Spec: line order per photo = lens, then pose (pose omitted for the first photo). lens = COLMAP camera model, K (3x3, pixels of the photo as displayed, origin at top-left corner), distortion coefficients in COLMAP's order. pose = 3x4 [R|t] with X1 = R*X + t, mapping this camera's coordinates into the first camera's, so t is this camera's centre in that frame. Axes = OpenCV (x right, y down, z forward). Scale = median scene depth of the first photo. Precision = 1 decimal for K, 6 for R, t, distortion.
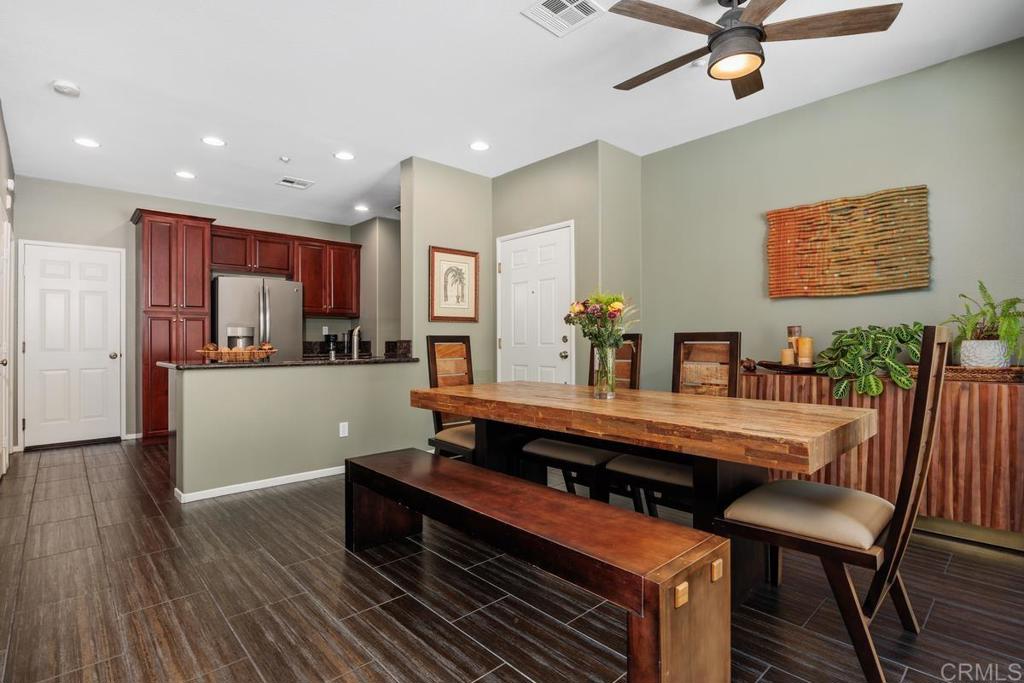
lens RADIAL K [[486.1, 0, 518.3], [0, 486.1, 337.4], [0, 0, 1]] dist [-0.016224, -0.001723]
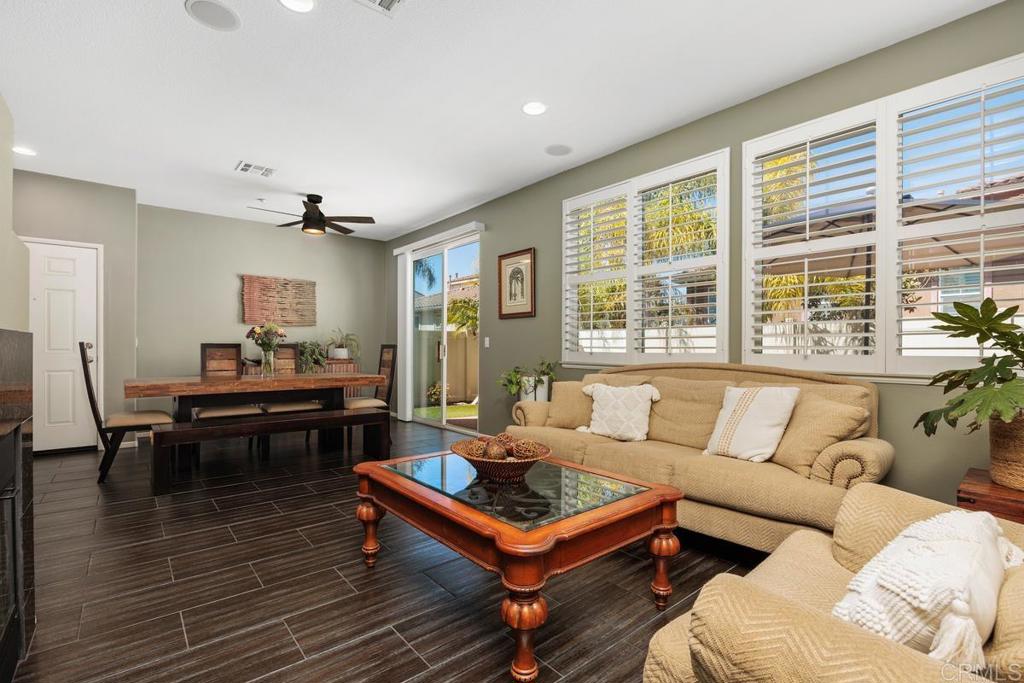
lens RADIAL K [[467.6, 0, 507.0], [0, 467.6, 345.8], [0, 0, 1]] dist [-0.002140, -0.000206]
pose [[0.061871, 0.008998, 0.998044, -0.701105], [-0.004187, 0.999953, -0.008755, 0.005324], [-0.998075, -0.003637, 0.061905, -0.032784]]
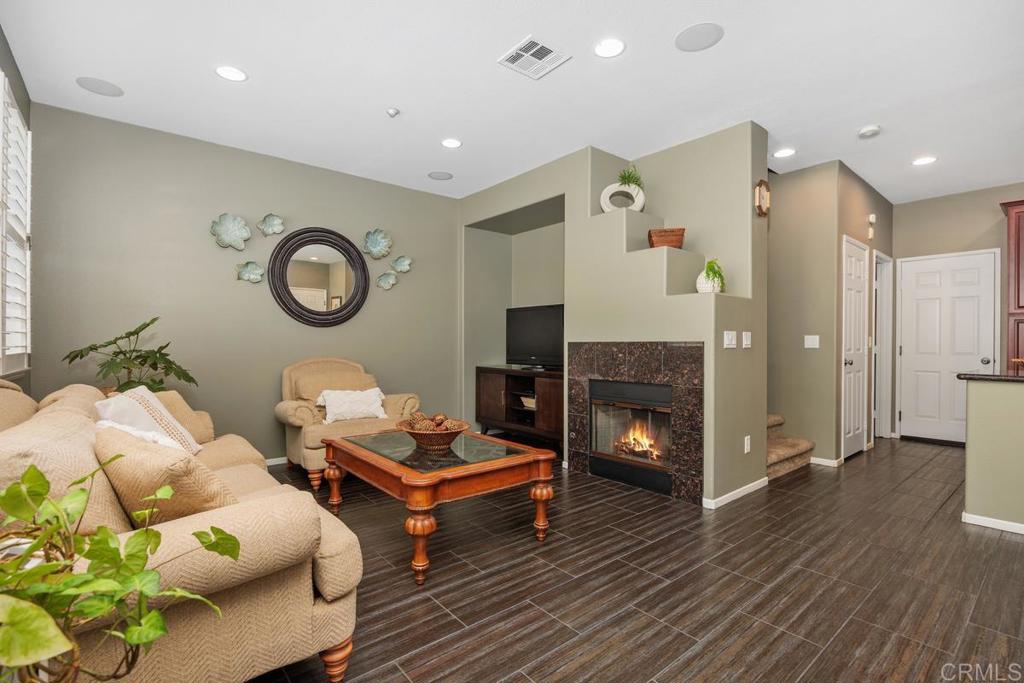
lens RADIAL K [[467.6, 0, 518.8], [0, 467.6, 343.4], [0, 0, 1]] dist [-0.002140, -0.000206]
pose [[-0.040342, 0.007554, -0.999157, 0.140109], [0.001067, 0.999971, 0.007517, -0.005509], [0.999185, -0.000763, -0.040349, 0.102524]]
